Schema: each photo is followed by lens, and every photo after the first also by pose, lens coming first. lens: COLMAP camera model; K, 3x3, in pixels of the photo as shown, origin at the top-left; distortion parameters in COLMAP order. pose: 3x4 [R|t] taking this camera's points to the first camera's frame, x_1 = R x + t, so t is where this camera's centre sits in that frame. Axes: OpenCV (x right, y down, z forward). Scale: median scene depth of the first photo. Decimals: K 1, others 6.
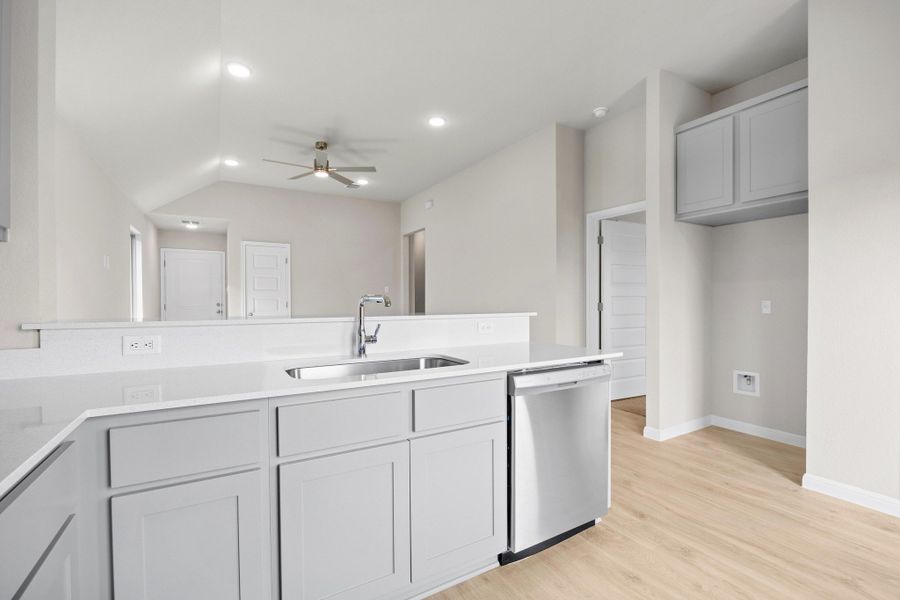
lens RADIAL K [[398.4, 0, 444.2], [0, 398.4, 306.0], [0, 0, 1]] dist [-0.004324, 0.000061]
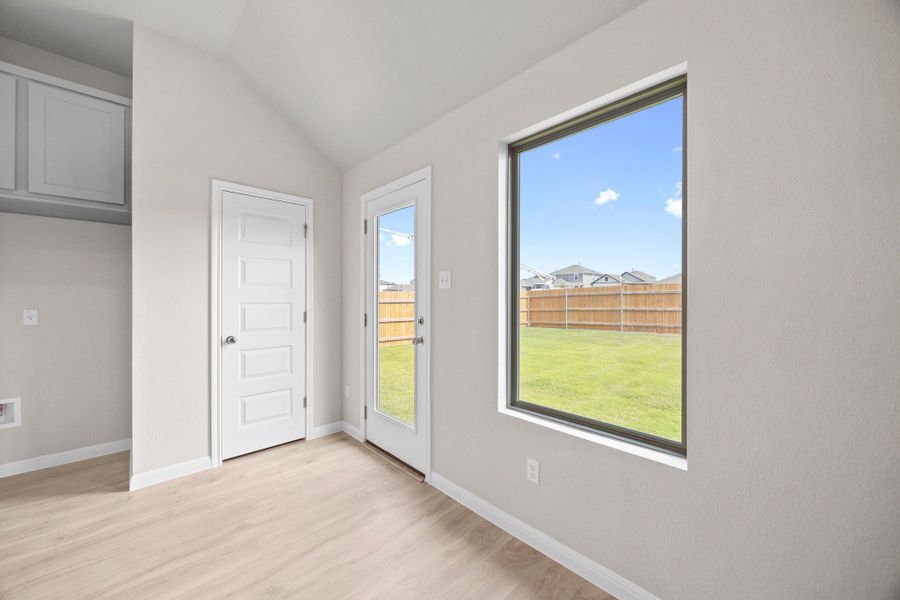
lens RADIAL K [[351.3, 0, 449.8], [0, 351.3, 297.4], [0, 0, 1]] dist [-0.001897, -0.000273]
pose [[-0.244958, 0.000315, 0.969534, -0.143261], [0.013610, 0.999903, 0.003114, -0.031082], [-0.969438, 0.013958, -0.244939, 0.308993]]
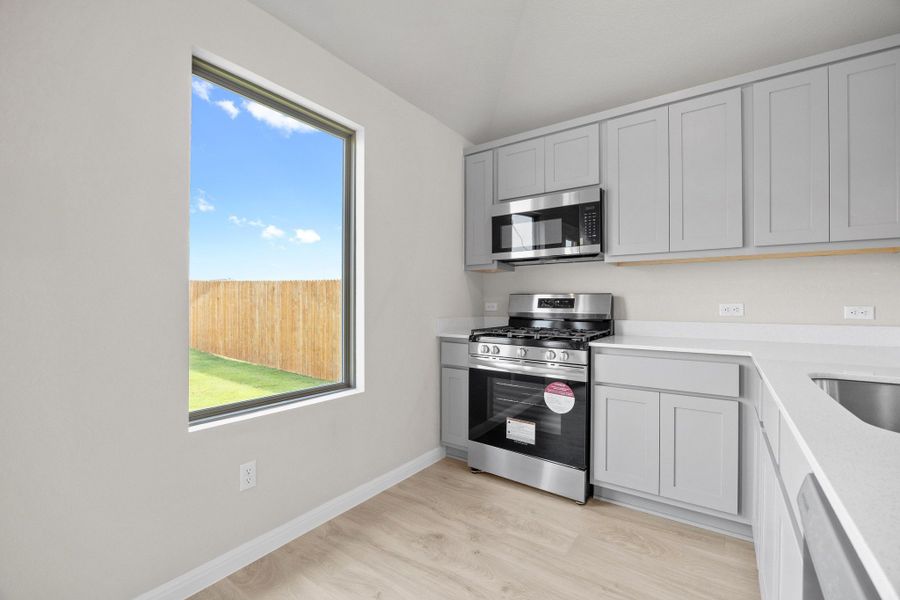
lens RADIAL K [[381.5, 0, 452.0], [0, 381.5, 300.0], [0, 0, 1]] dist [-0.013444, 0.000408]
pose [[-0.908530, -0.005069, -0.417789, 0.346720], [-0.008746, 0.999938, 0.006888, 0.006574], [0.417728, 0.009912, -0.908518, 0.637155]]
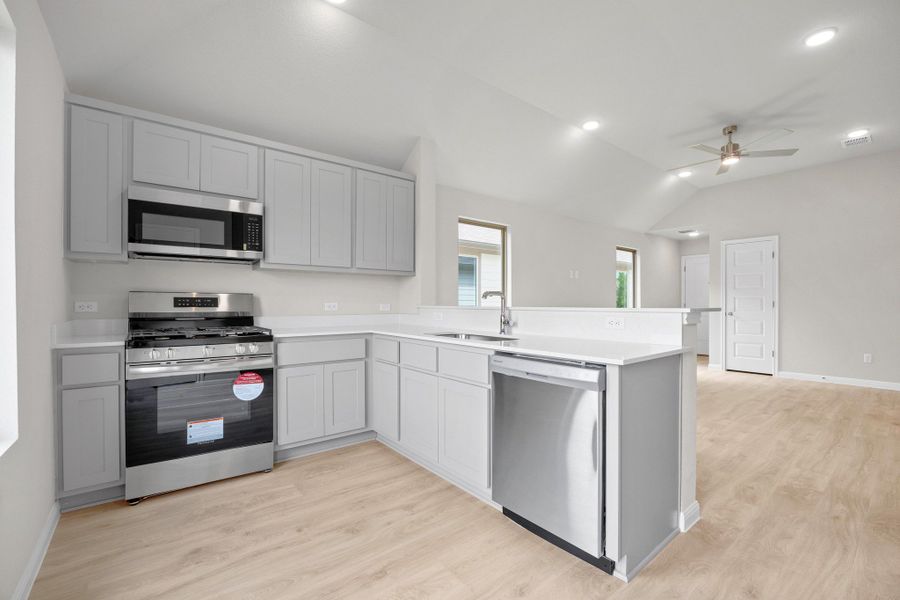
lens RADIAL K [[381.5, 0, 456.7], [0, 381.5, 302.1], [0, 0, 1]] dist [-0.013444, 0.000408]
pose [[0.155228, -0.000699, -0.987878, 0.715308], [-0.015340, 0.999877, -0.003118, 0.011243], [0.987759, 0.015638, 0.155199, 0.383367]]
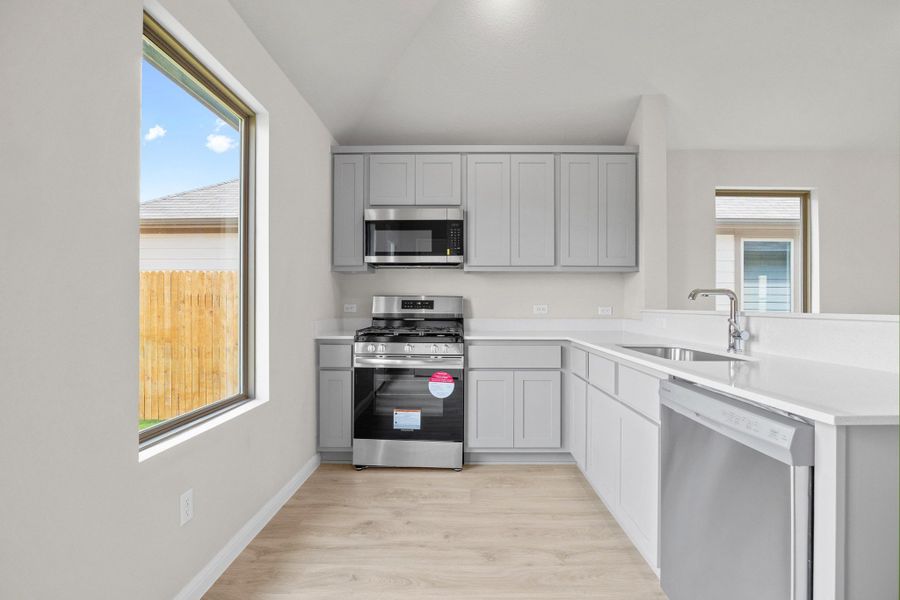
lens RADIAL K [[413.6, 0, 461.3], [0, 413.6, 305.1], [0, 0, 1]] dist [-0.015364, 0.002151]
pose [[-0.495615, -0.001091, -0.868542, 0.631620], [-0.014301, 0.999874, 0.006904, 0.010139], [0.868425, 0.015843, -0.495568, 0.563052]]
